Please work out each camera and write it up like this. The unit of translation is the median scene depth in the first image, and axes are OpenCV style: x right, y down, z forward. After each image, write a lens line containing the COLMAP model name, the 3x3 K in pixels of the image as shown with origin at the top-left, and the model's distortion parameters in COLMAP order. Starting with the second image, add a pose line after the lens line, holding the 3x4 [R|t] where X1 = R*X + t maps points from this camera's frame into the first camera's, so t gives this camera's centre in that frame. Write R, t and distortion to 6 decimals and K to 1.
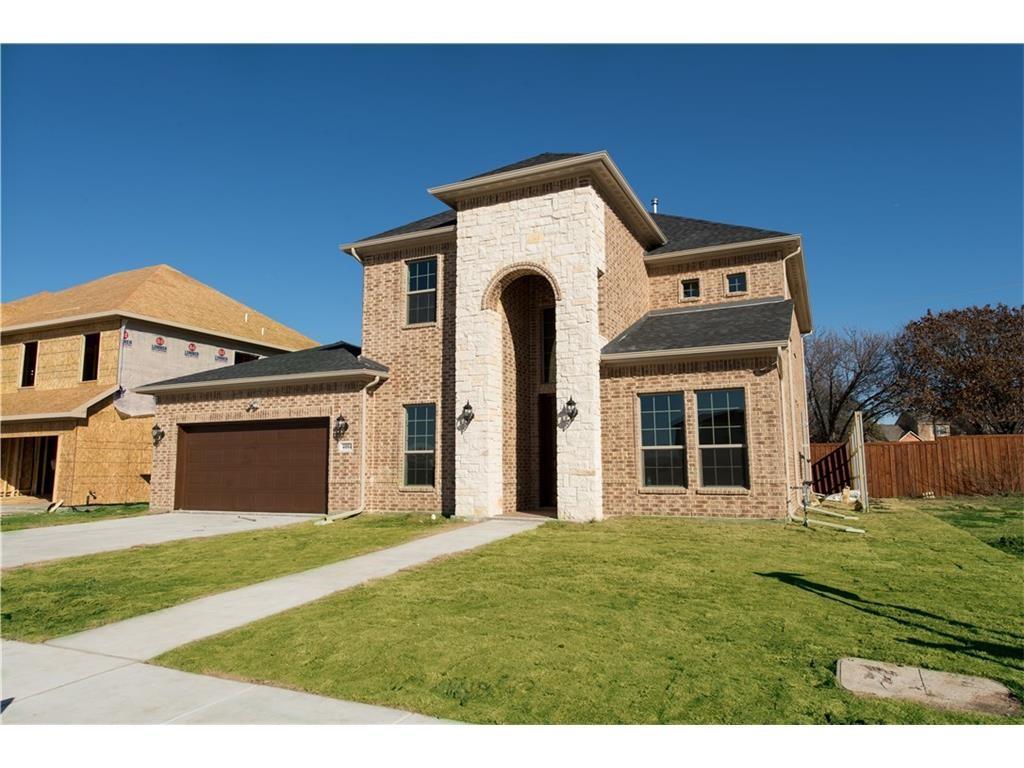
lens RADIAL K [[671.5, 0, 512.5], [0, 671.5, 381.9], [0, 0, 1]] dist [0.023329, -0.000956]
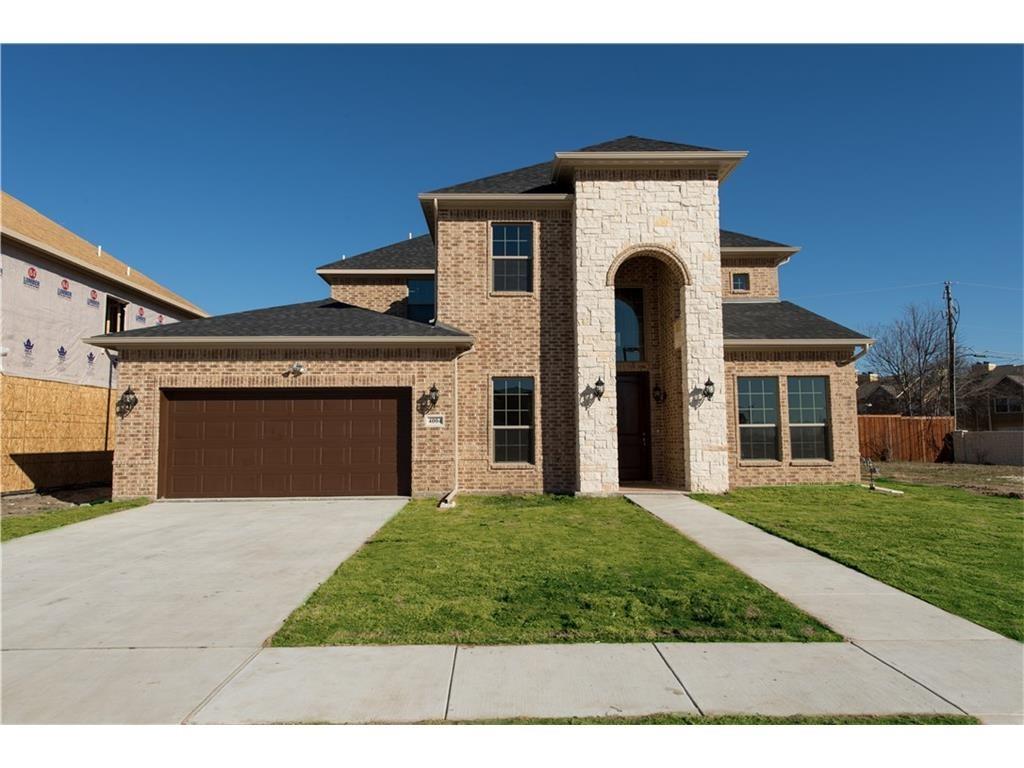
lens RADIAL K [[671.5, 0, 512.7], [0, 671.5, 382.3], [0, 0, 1]] dist [0.023329, -0.000956]
pose [[0.894988, 0.037265, 0.444530, -0.561469], [-0.054478, 0.998176, 0.026006, 0.015830], [-0.442750, -0.047492, 0.895386, 0.151207]]
